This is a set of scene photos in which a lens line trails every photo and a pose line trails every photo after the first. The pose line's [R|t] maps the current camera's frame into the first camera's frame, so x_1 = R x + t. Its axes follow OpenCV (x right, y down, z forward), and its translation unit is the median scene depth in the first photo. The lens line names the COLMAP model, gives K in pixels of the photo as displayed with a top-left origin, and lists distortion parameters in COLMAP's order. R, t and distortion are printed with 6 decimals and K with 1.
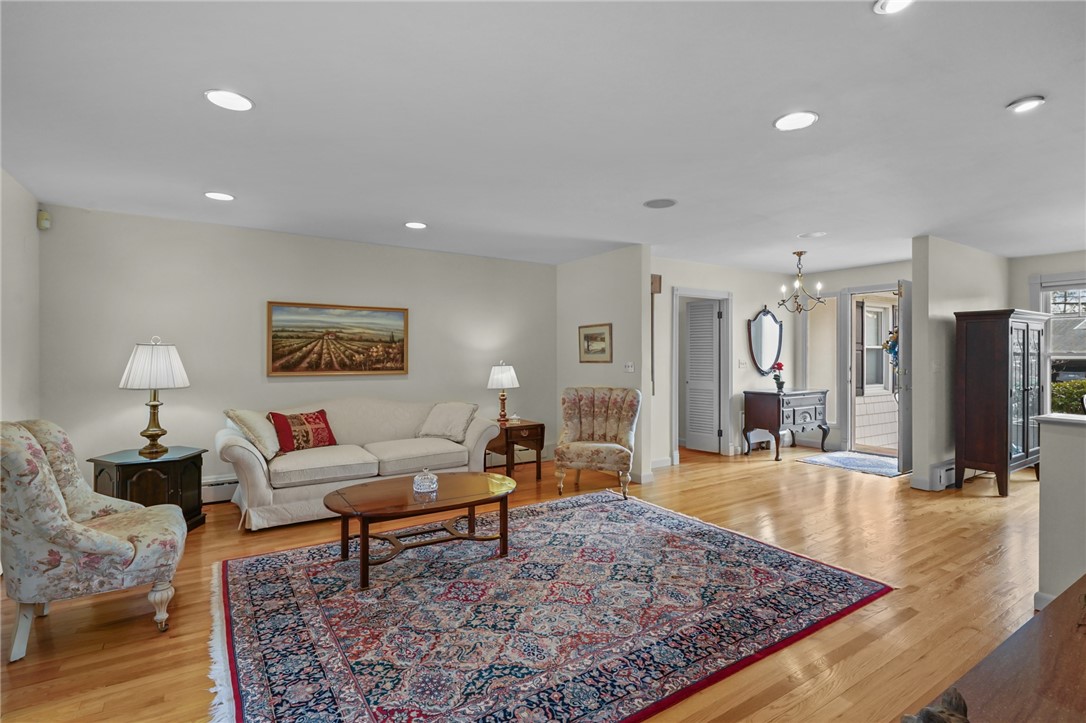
lens RADIAL K [[528.2, 0, 549.1], [0, 528.2, 357.3], [0, 0, 1]] dist [0.009131, -0.001363]
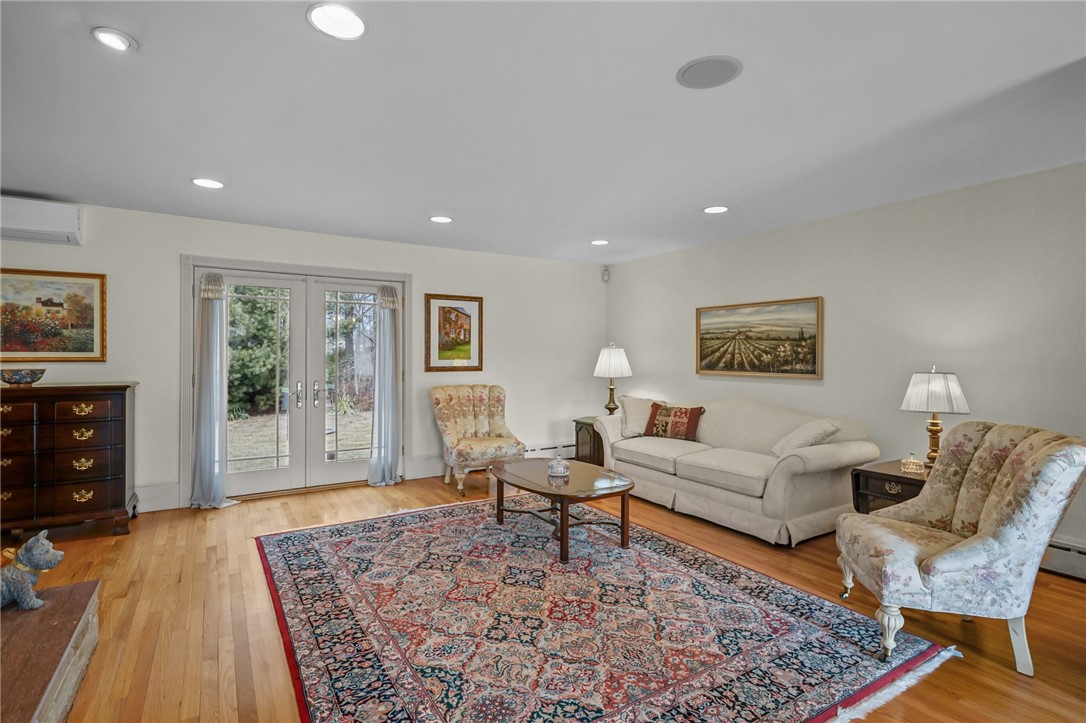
lens RADIAL K [[528.2, 0, 531.5], [0, 528.2, 355.6], [0, 0, 1]] dist [0.009131, -0.001363]
pose [[-0.047703, -0.000139, -0.998862, 0.744797], [-0.007536, 0.999972, 0.000221, -0.000837], [0.998833, 0.007538, -0.047703, 0.832610]]
